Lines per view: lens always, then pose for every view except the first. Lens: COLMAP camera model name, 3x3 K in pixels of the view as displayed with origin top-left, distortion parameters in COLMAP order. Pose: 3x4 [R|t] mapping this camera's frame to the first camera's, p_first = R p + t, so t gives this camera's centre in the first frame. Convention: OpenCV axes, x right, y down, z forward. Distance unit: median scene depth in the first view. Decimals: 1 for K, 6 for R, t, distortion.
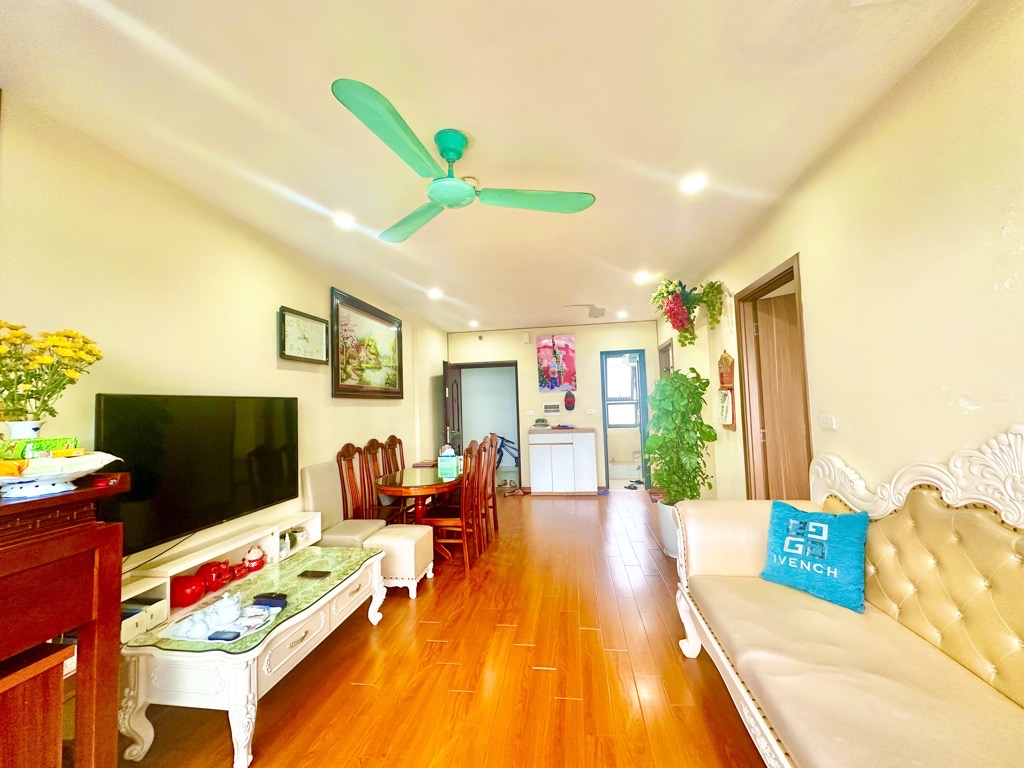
lens RADIAL K [[404.5, 0, 512.0], [0, 404.5, 384.0], [0, 0, 1]] dist [0.000543, 0.000142]
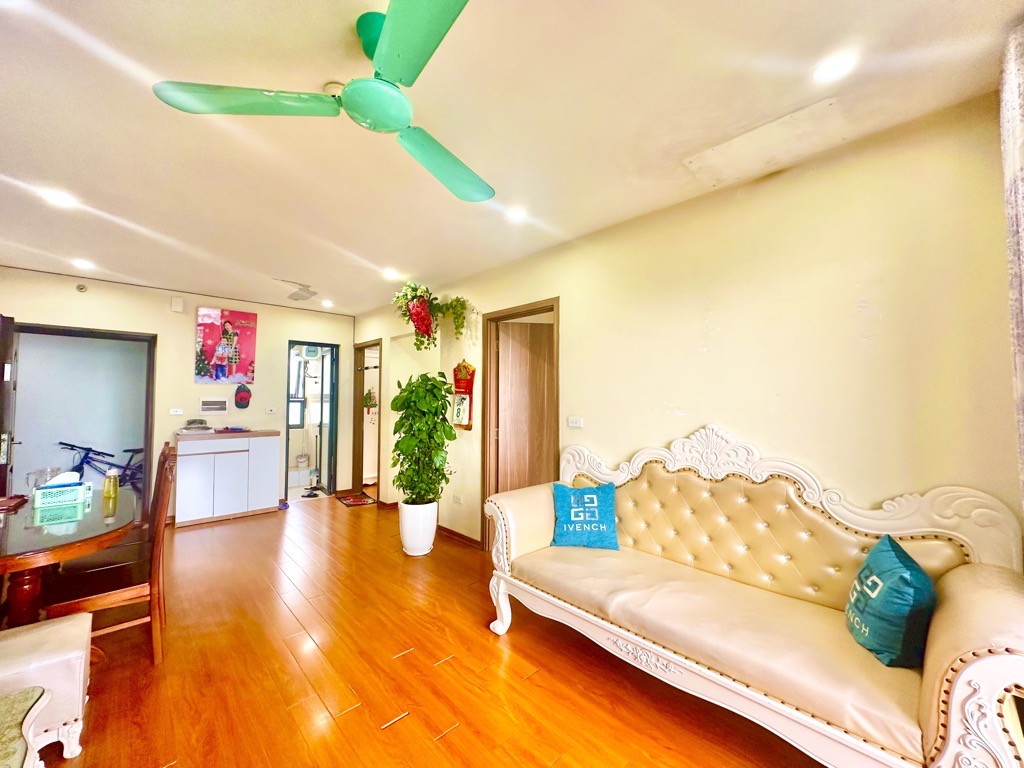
lens RADIAL K [[404.5, 0, 512.0], [0, 404.5, 384.0], [0, 0, 1]] dist [0.000543, 0.000142]
pose [[0.616159, 0.065462, 0.784897, -0.289754], [-0.067548, 0.997260, -0.030147, 0.011276], [-0.784720, -0.034443, 0.618893, 0.193808]]
